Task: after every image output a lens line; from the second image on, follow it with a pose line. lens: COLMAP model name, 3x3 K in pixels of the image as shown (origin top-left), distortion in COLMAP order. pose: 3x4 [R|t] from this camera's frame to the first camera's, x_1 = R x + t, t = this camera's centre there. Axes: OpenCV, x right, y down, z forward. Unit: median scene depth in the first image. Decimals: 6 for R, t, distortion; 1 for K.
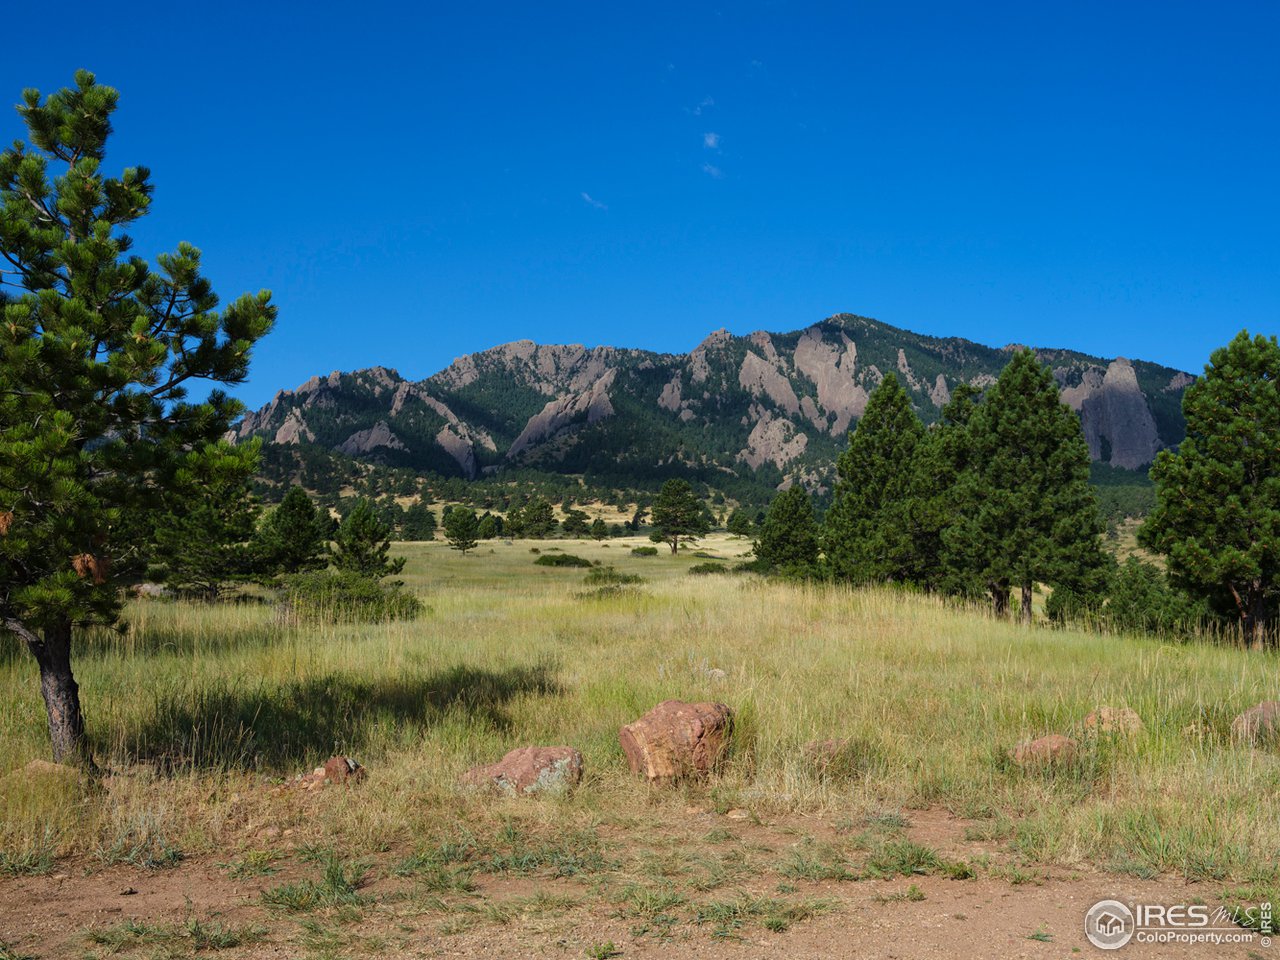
lens RADIAL K [[1112.6, 0, 640.0], [0, 1112.6, 480.0], [0, 0, 1]] dist [-0.005451, 0.000782]
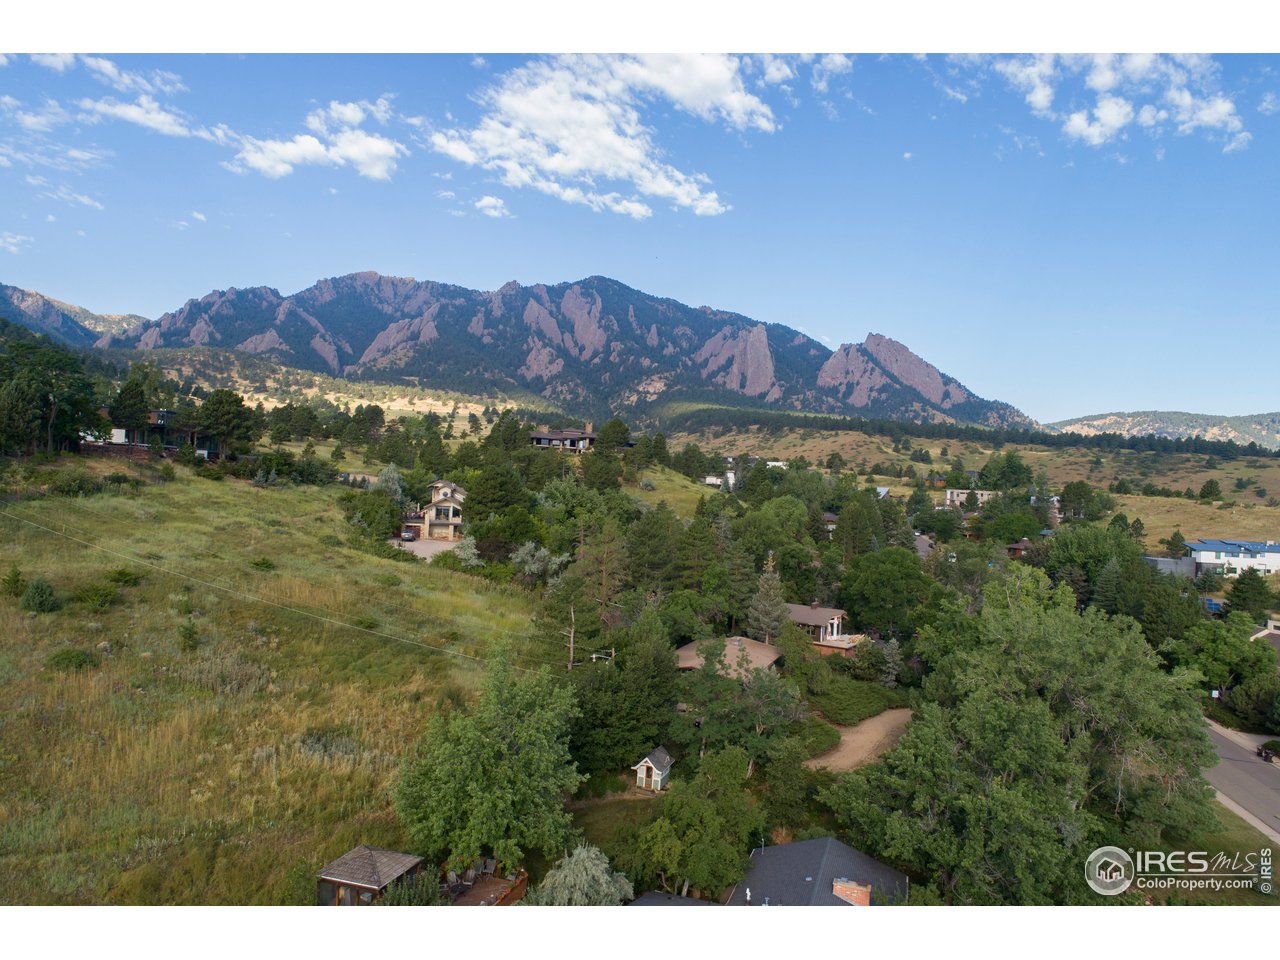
lens RADIAL K [[857.6, 0, 640.0], [0, 857.6, 480.0], [0, 0, 1]] dist [-0.008632, 0.005619]
pose [[0.974356, 0.037732, 0.221824, -0.006105], [-0.064164, 0.991500, 0.113185, -0.013961], [-0.215668, -0.124515, 0.968495, -0.184026]]
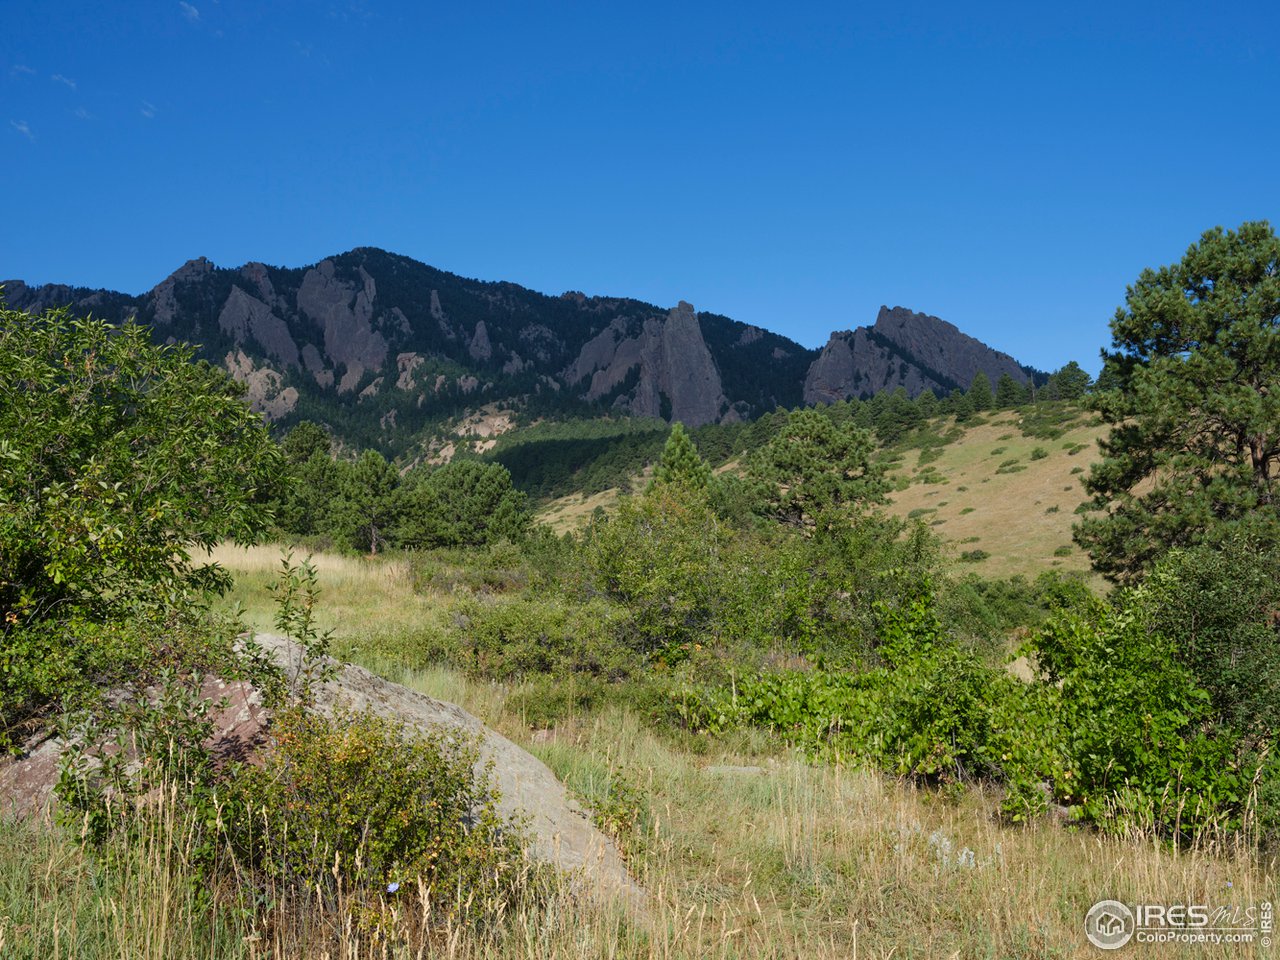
lens RADIAL K [[1251.0, 0, 640.0], [0, 1251.0, 480.0], [0, 0, 1]] dist [-0.003822, -0.001168]
pose [[0.939904, -0.021299, 0.340772, 0.066183], [0.019006, 0.999769, 0.010067, 0.014553], [-0.340908, -0.002986, 0.940092, 0.100818]]
